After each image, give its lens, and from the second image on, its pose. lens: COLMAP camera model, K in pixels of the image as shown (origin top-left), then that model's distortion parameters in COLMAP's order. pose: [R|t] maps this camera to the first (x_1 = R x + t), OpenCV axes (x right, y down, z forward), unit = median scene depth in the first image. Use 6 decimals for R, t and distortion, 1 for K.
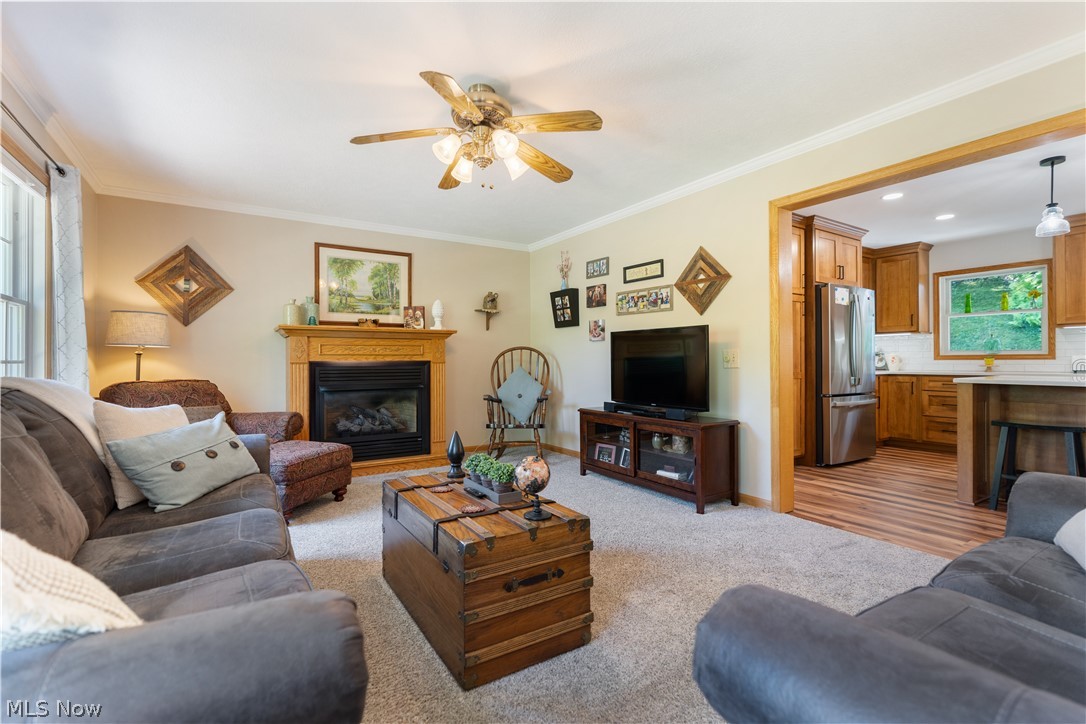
lens RADIAL K [[489.8, 0, 541.8], [0, 489.8, 358.8], [0, 0, 1]] dist [-0.006807, 0.001801]
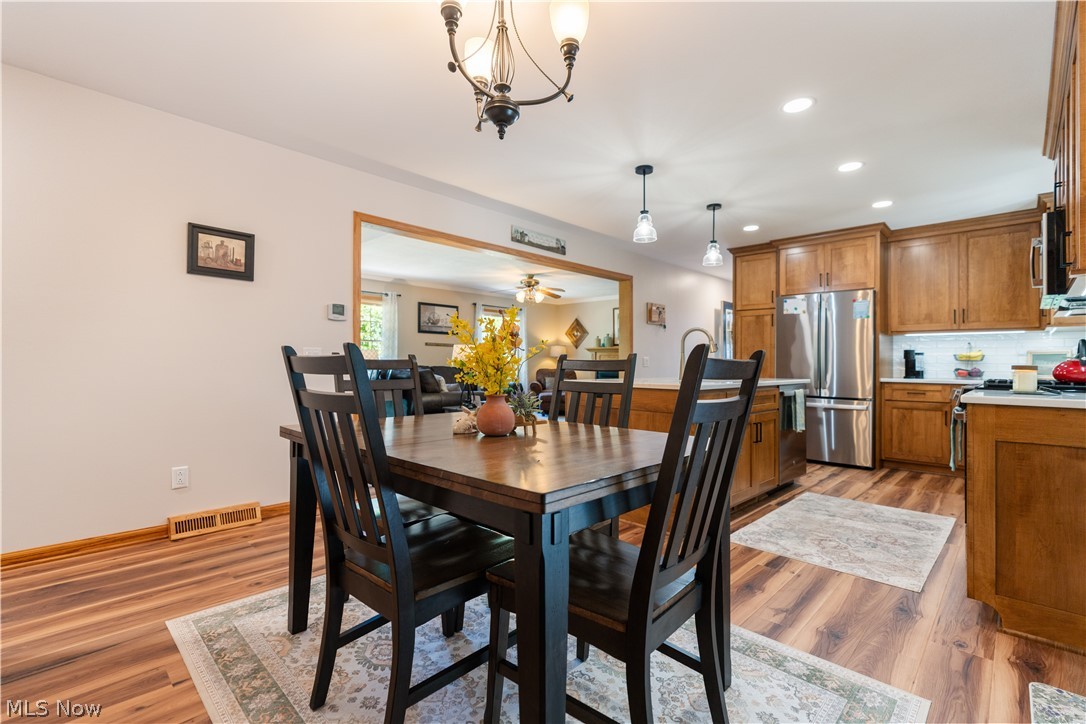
lens RADIAL K [[489.8, 0, 538.2], [0, 489.8, 354.3], [0, 0, 1]] dist [-0.006807, 0.001801]
pose [[0.217564, -0.012707, -0.975963, 1.578991], [-0.007467, 0.999864, -0.014683, 0.001540], [0.976018, 0.010482, 0.217439, 0.196626]]
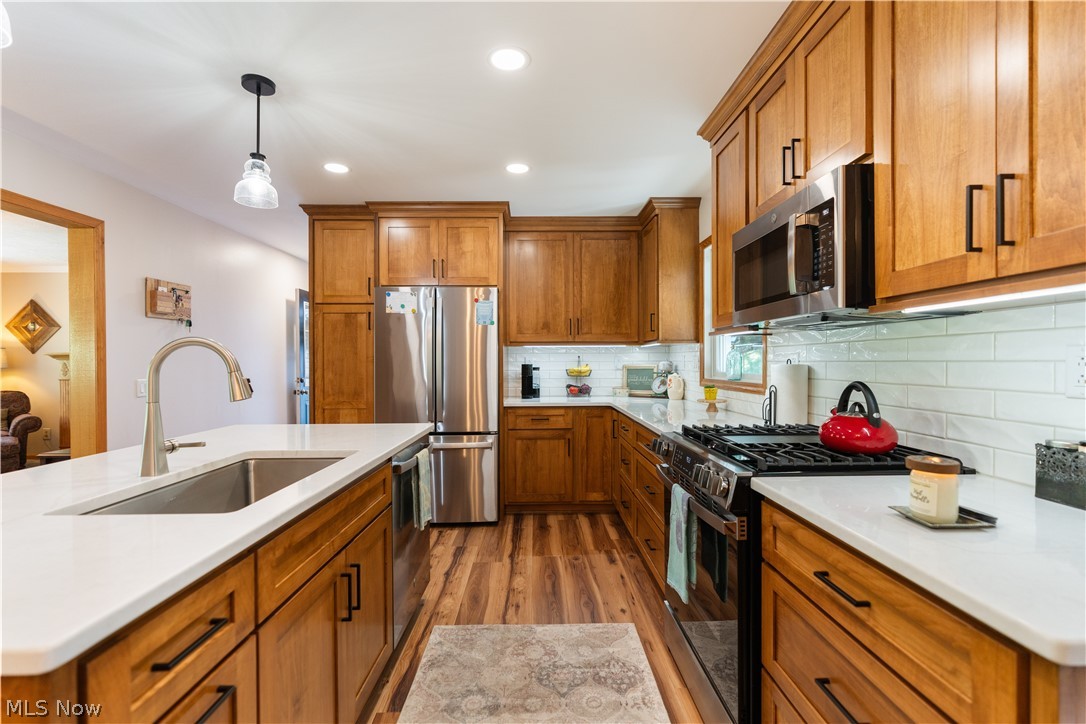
lens RADIAL K [[489.8, 0, 546.8], [0, 489.8, 363.1], [0, 0, 1]] dist [-0.006807, 0.001801]
pose [[0.855396, 0.001861, -0.517972, 1.208302], [0.004579, 0.999927, 0.011155, -0.042149], [0.517955, -0.011914, 0.855325, 0.473111]]
